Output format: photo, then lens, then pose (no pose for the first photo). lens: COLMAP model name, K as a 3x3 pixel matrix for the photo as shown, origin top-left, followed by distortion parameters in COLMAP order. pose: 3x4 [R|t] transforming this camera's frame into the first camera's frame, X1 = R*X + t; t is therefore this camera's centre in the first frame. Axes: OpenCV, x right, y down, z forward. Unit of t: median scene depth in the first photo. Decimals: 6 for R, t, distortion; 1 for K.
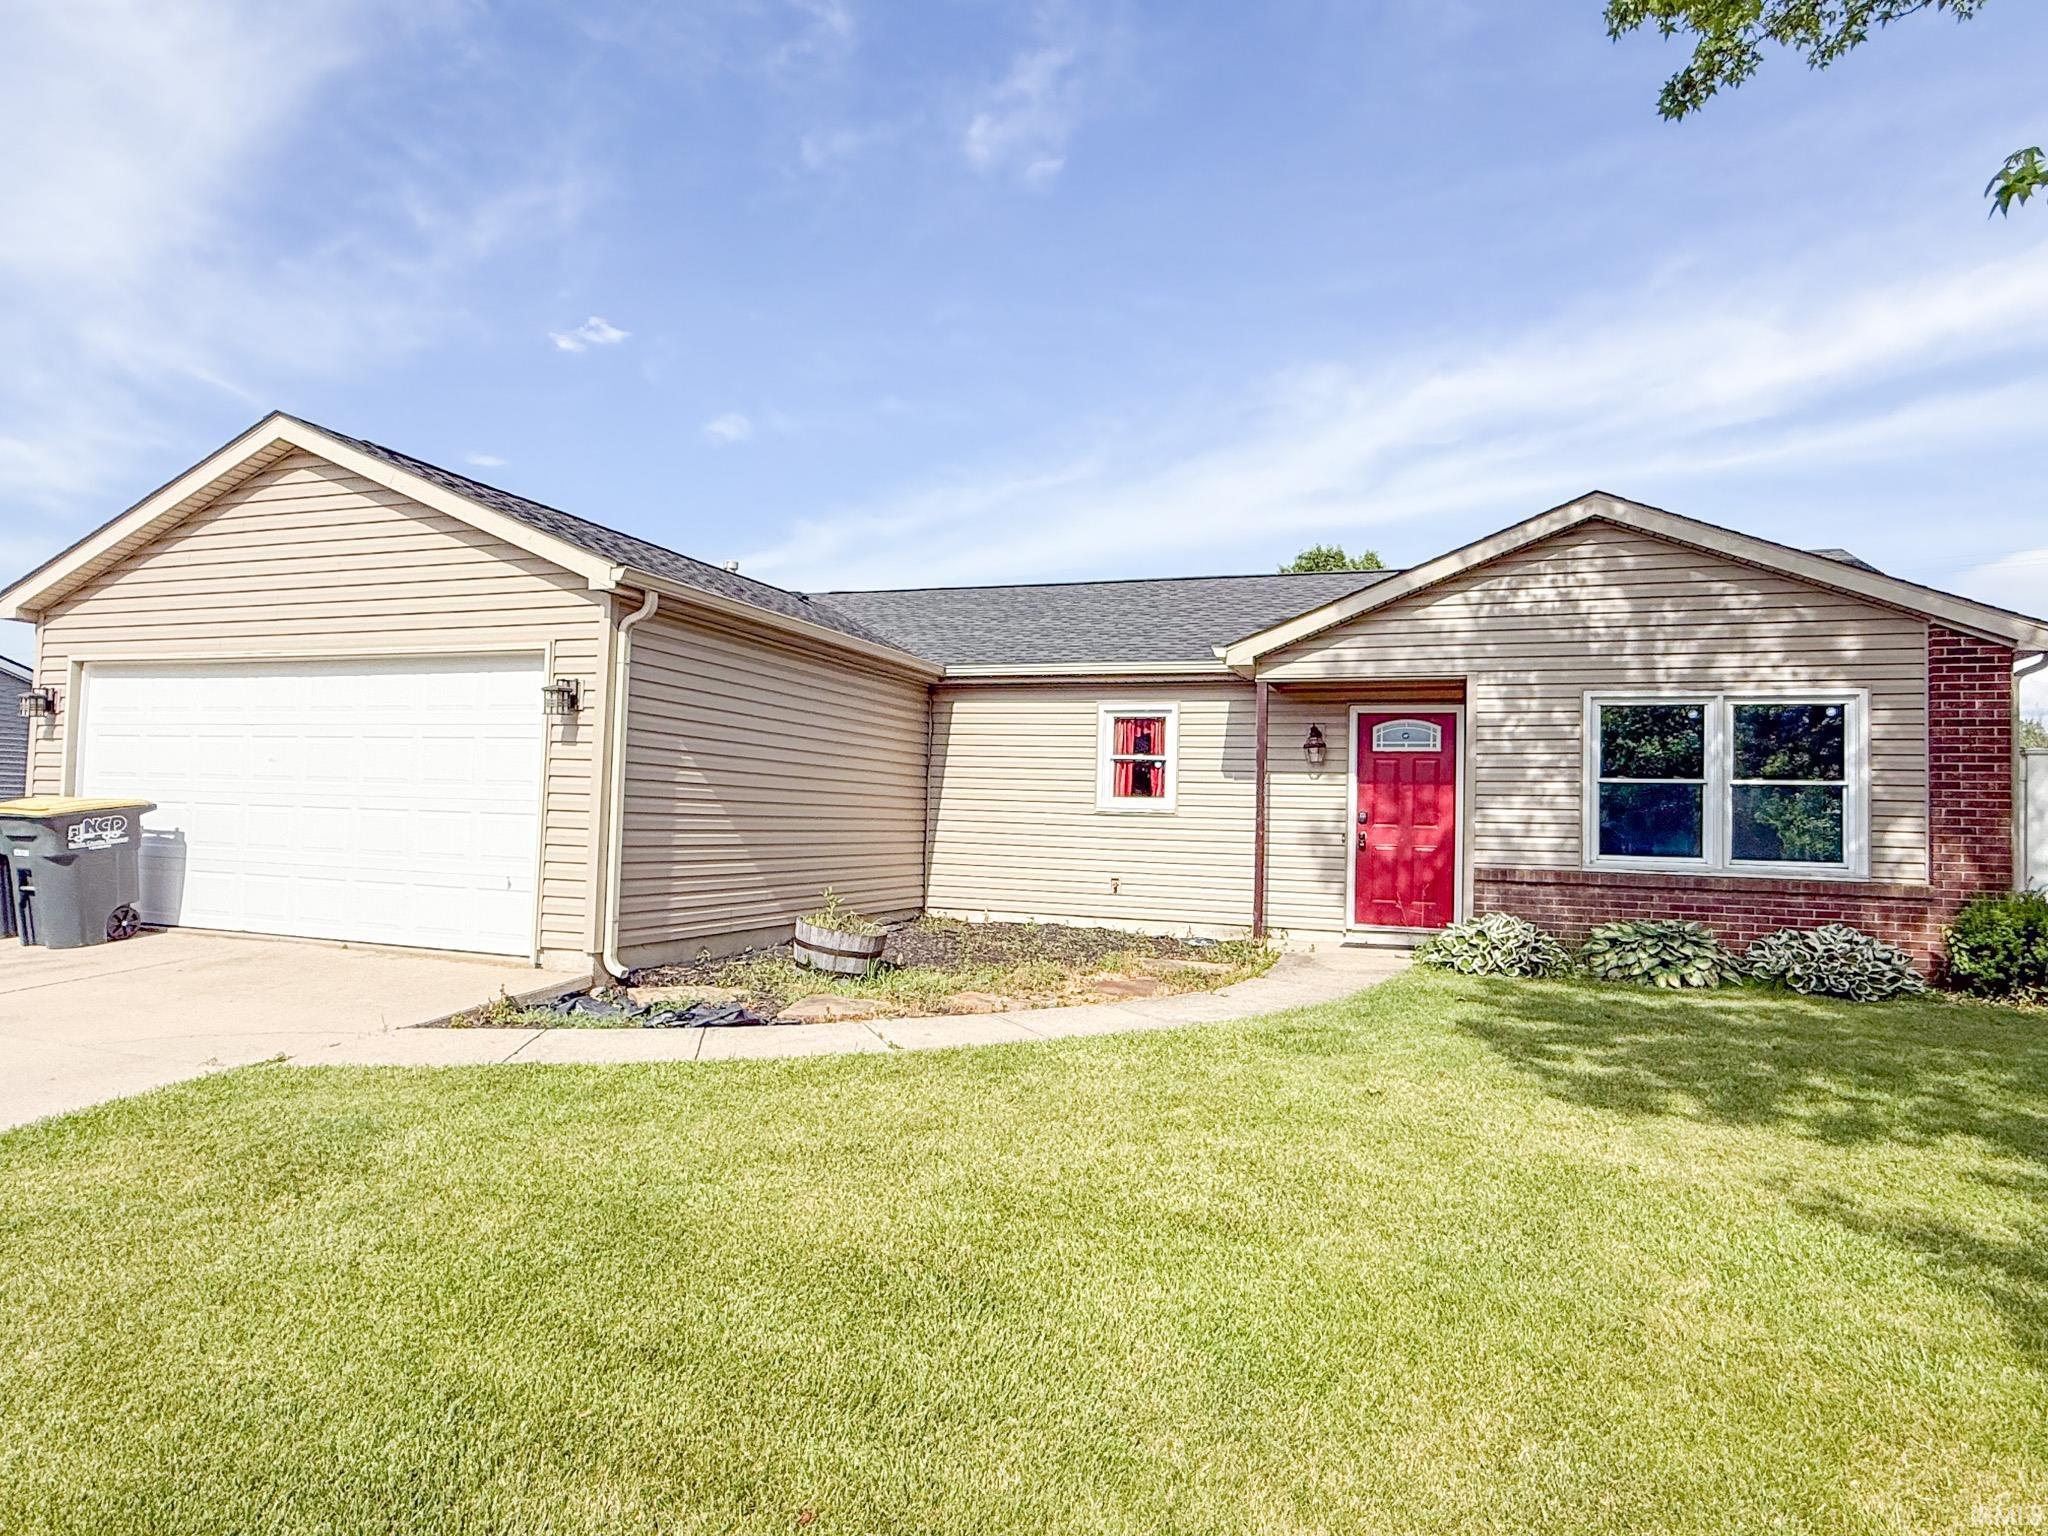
lens RADIAL K [[1210.1, 0, 1013.1], [0, 1210.1, 777.7], [0, 0, 1]] dist [-0.006640, 0.003726]
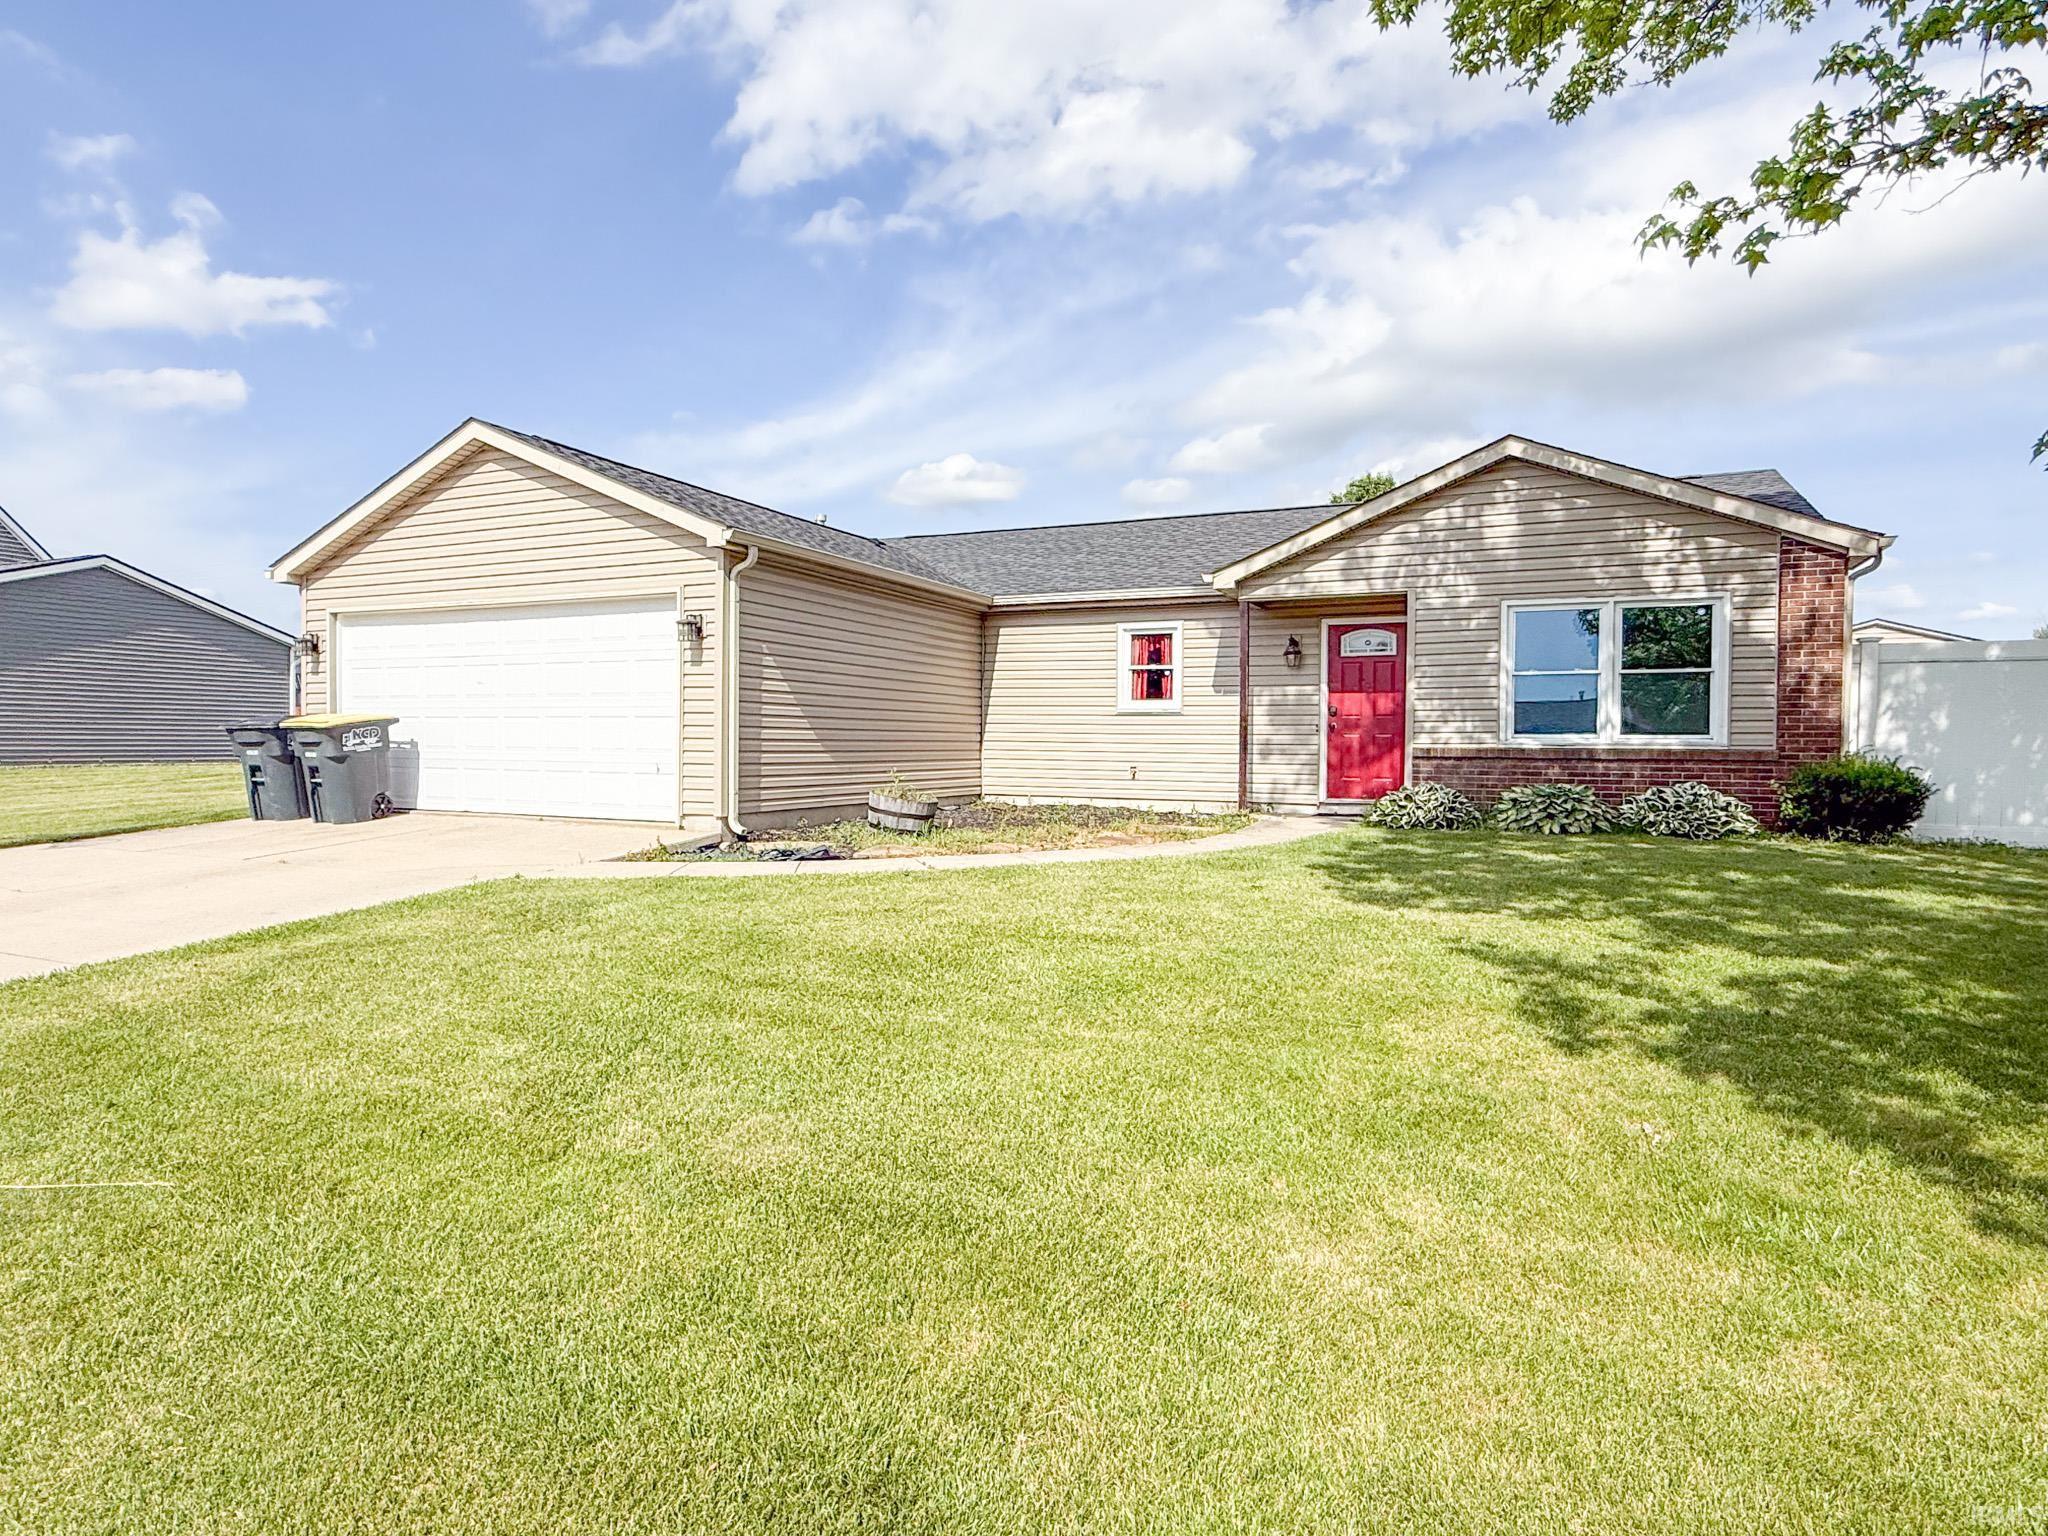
lens RADIAL K [[1149.2, 0, 1011.5], [0, 1149.2, 776.9], [0, 0, 1]] dist [-0.002085, 0.000128]
pose [[0.996419, -0.018236, -0.082568, 0.074703], [0.023378, 0.997818, 0.061743, 0.024422], [0.081261, -0.063452, 0.994671, -0.222424]]
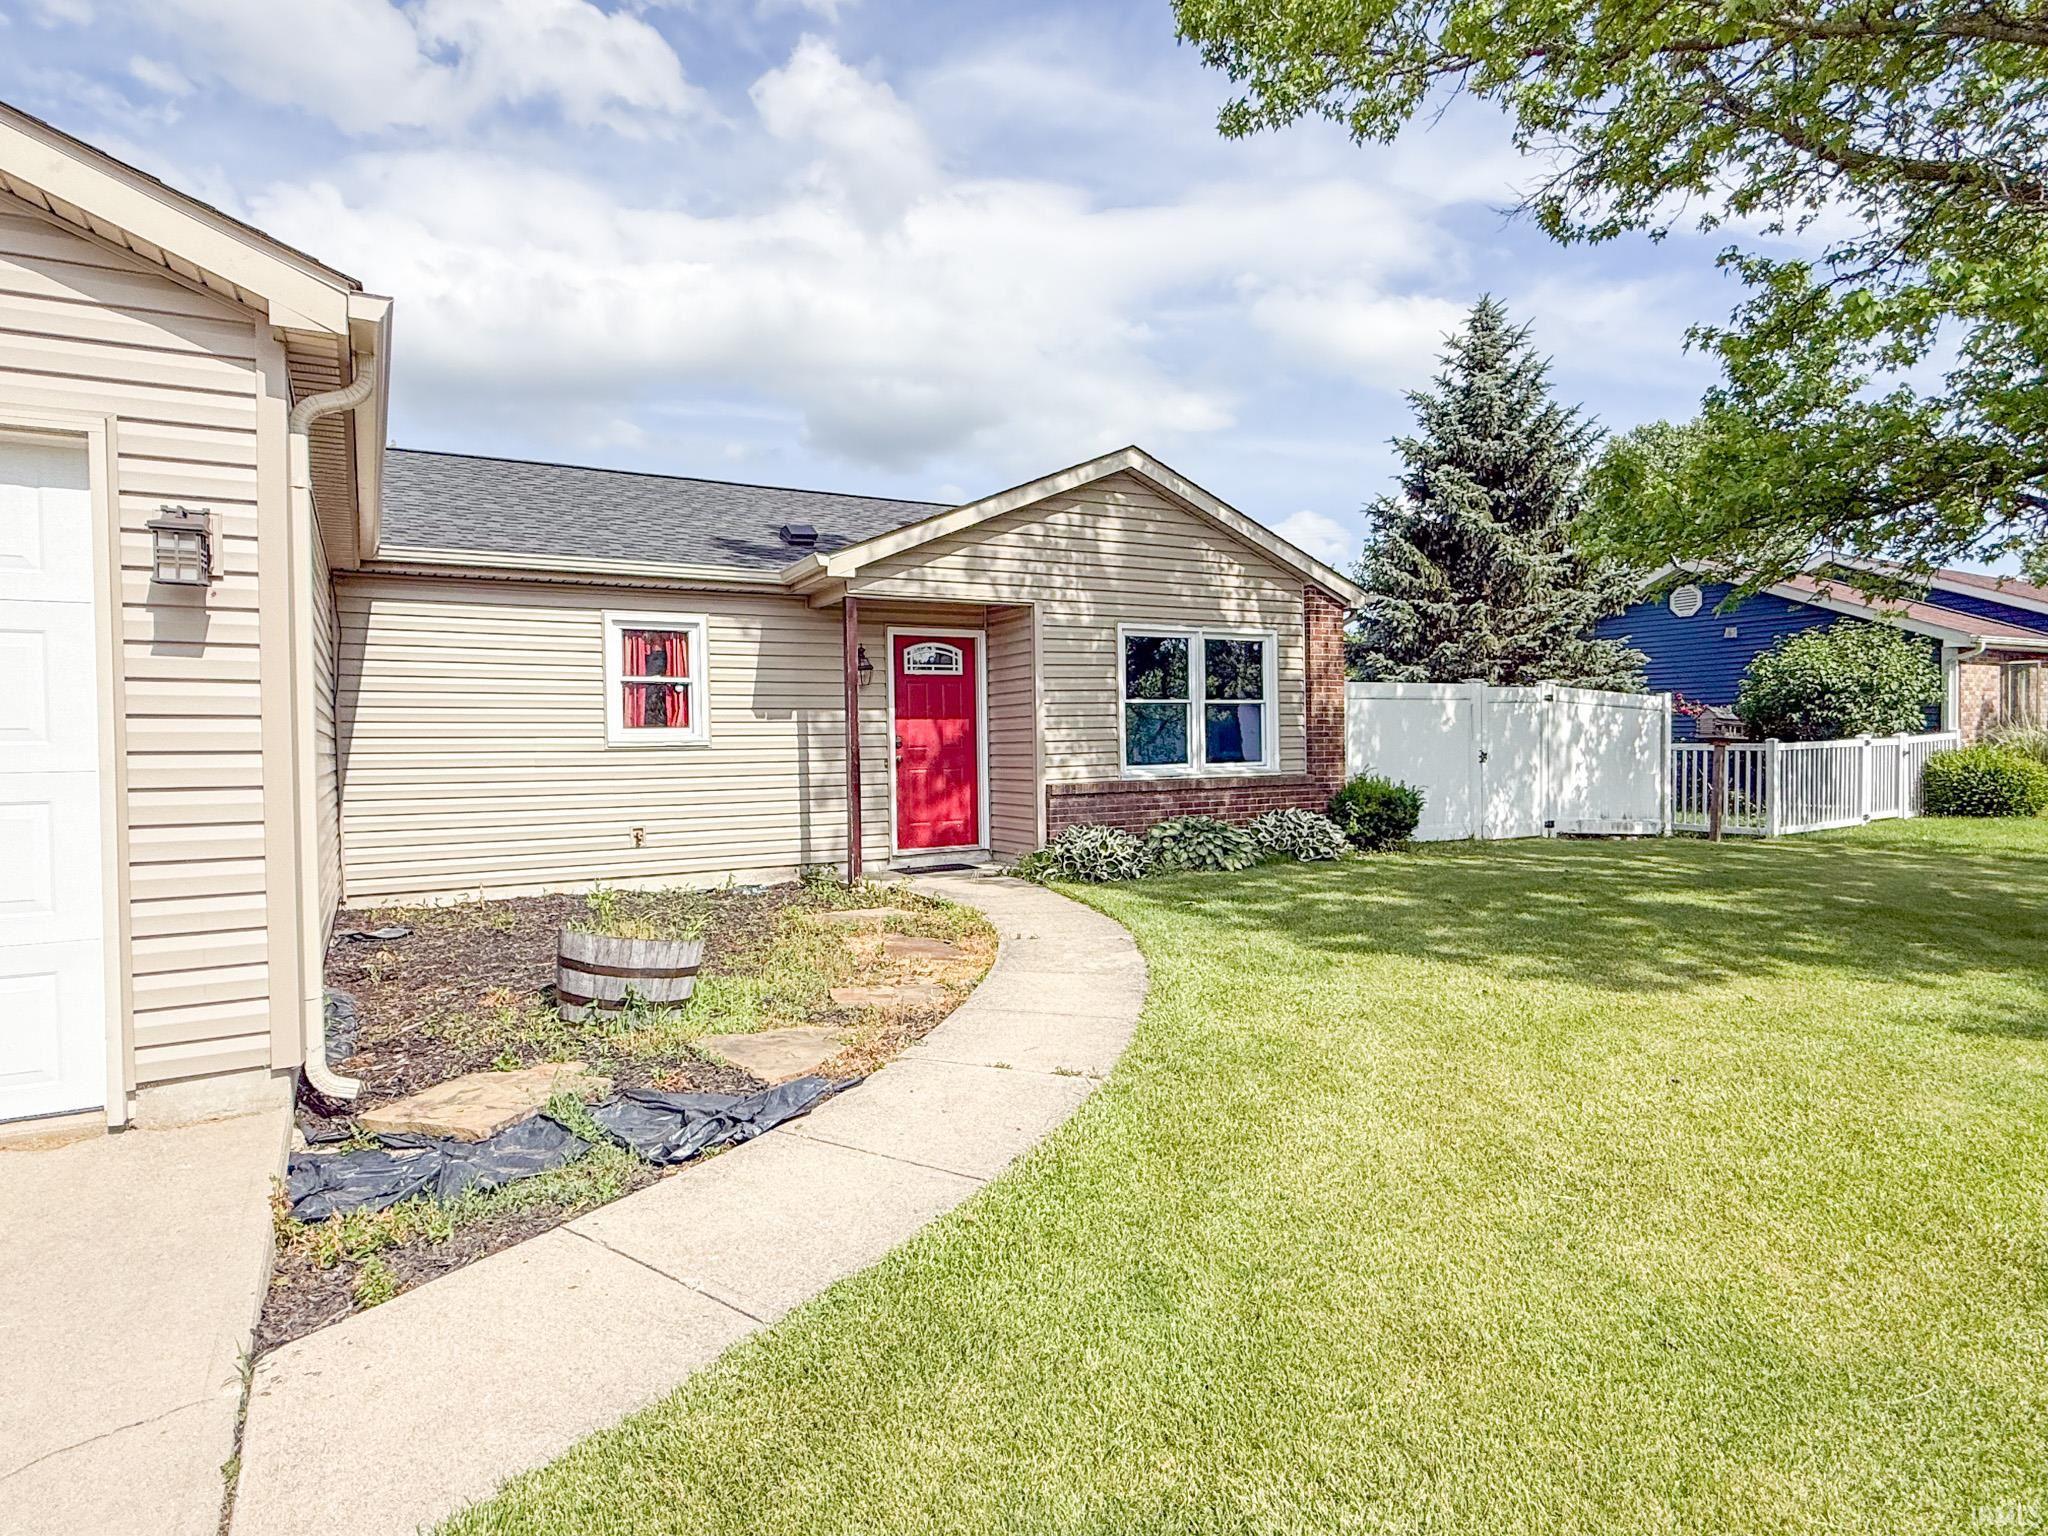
lens RADIAL K [[1149.2, 0, 1017.5], [0, 1149.2, 764.0], [0, 0, 1]] dist [-0.002085, 0.000128]
pose [[0.633435, -0.053005, 0.771978, -0.455763], [0.009067, 0.998091, 0.061090, -0.006272], [-0.773742, -0.031697, 0.632707, 0.410415]]
